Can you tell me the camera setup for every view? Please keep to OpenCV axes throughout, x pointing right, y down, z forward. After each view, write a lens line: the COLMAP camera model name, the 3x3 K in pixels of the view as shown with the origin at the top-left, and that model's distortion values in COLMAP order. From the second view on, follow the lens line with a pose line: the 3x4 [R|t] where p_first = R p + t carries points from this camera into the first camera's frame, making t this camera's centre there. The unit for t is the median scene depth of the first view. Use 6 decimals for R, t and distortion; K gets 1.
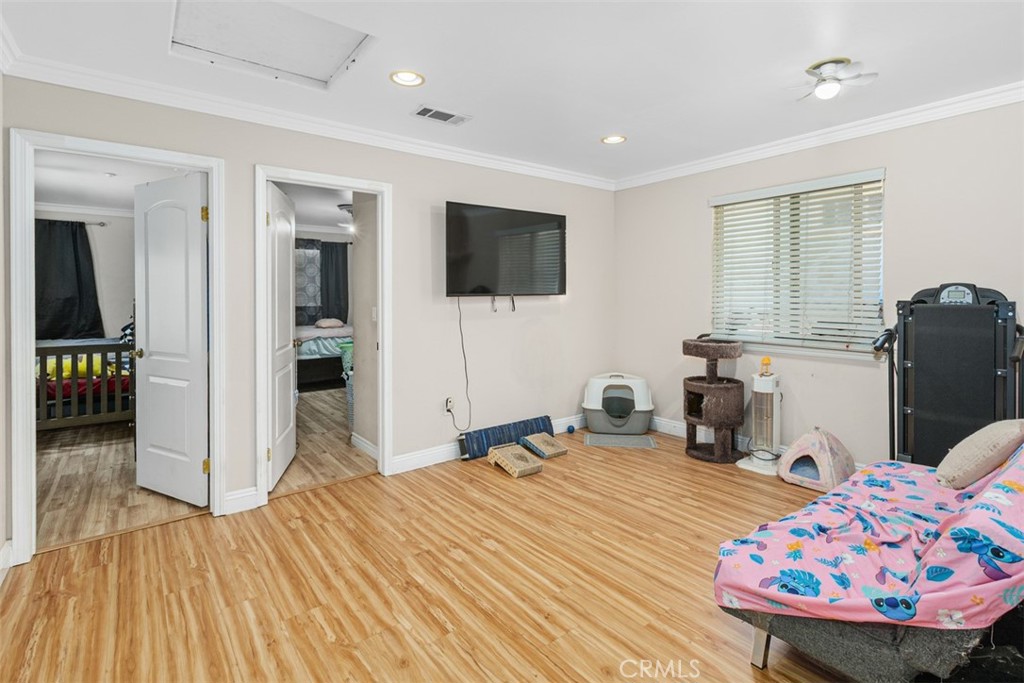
lens RADIAL K [[477.6, 0, 510.8], [0, 477.6, 304.1], [0, 0, 1]] dist [0.001079, 0.000019]
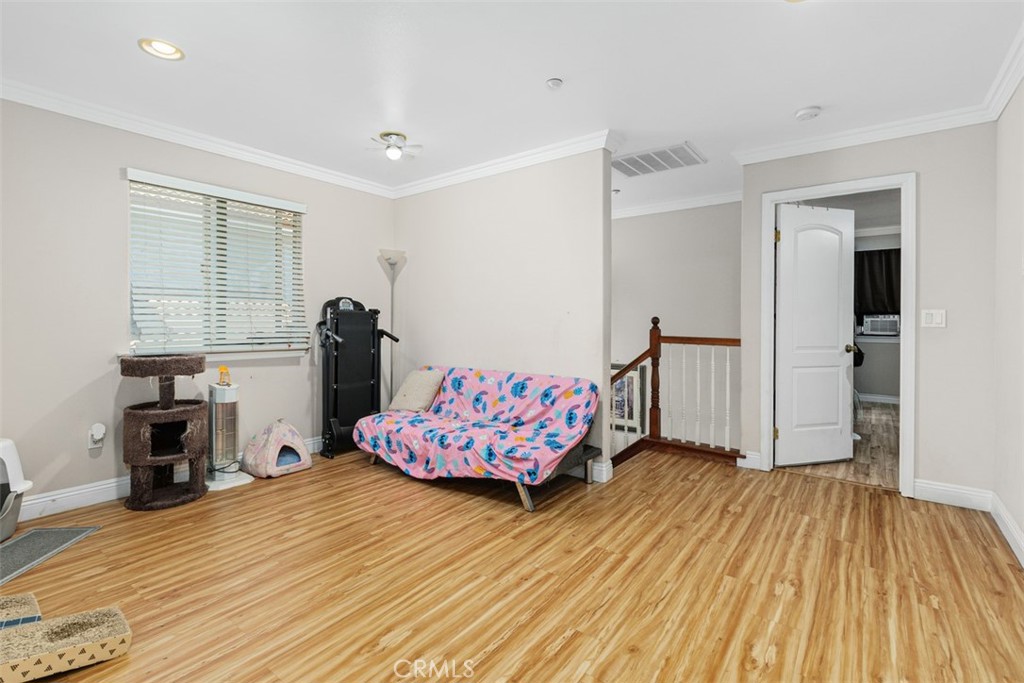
lens RADIAL K [[468.2, 0, 509.0], [0, 468.2, 338.7], [0, 0, 1]] dist [-0.000929, -0.000421]
pose [[-0.243309, -0.036627, 0.969257, -0.700287], [0.016009, 0.998999, 0.041769, 0.038682], [-0.969817, 0.025679, -0.242479, 0.951995]]
